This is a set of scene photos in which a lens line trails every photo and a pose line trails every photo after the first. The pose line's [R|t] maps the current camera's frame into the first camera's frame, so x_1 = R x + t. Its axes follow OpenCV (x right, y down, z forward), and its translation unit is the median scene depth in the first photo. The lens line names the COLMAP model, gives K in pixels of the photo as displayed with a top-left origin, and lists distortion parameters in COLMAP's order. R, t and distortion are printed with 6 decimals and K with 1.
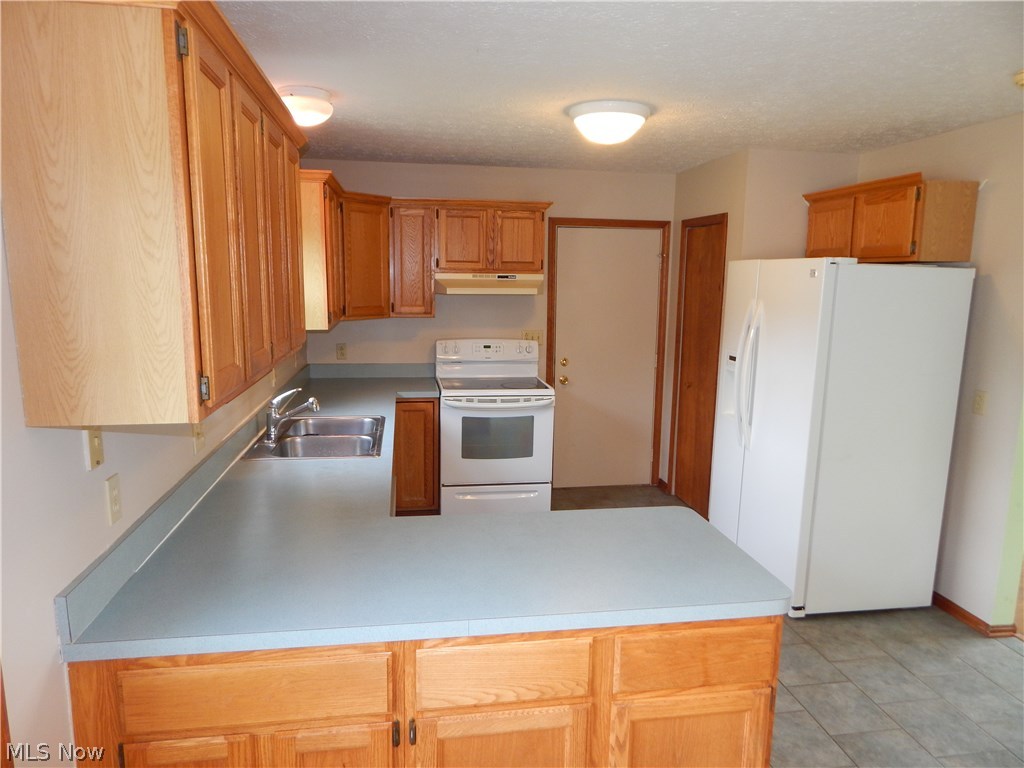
lens RADIAL K [[673.1, 0, 506.0], [0, 673.1, 386.7], [0, 0, 1]] dist [-0.002485, 0.007281]
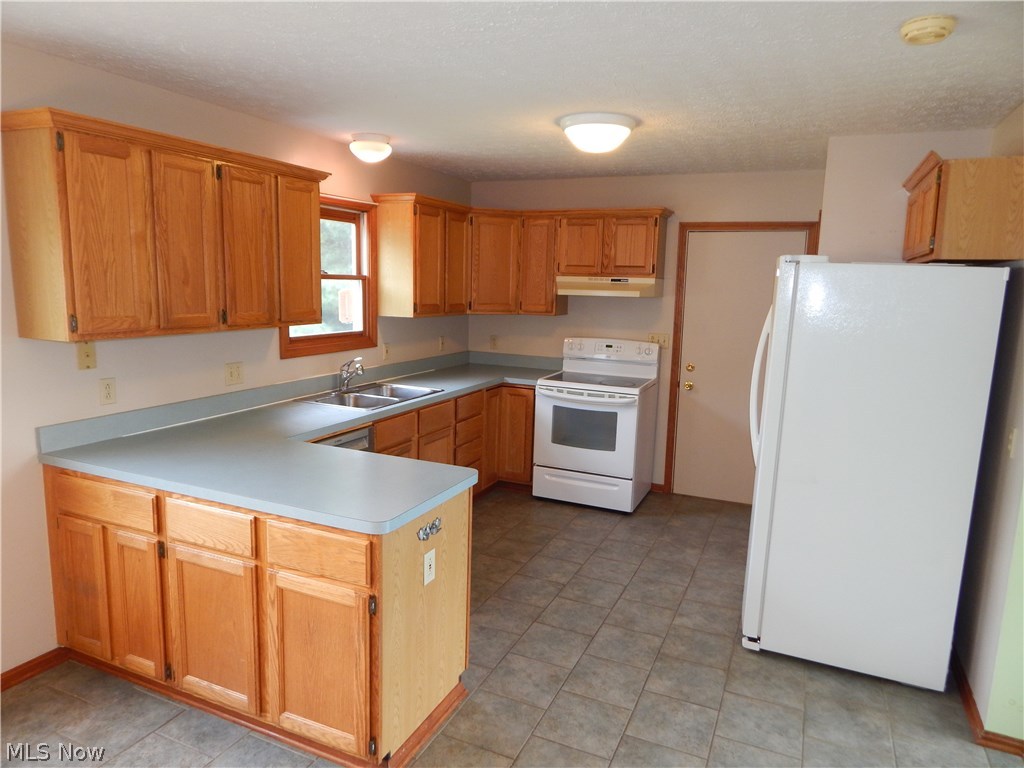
lens RADIAL K [[673.1, 0, 509.8], [0, 673.1, 384.3], [0, 0, 1]] dist [-0.002485, 0.007281]
pose [[0.833949, 0.091923, -0.544131, 0.473044], [-0.104028, 0.994537, 0.008578, 0.008676], [0.541948, 0.049451, 0.838956, 0.029439]]
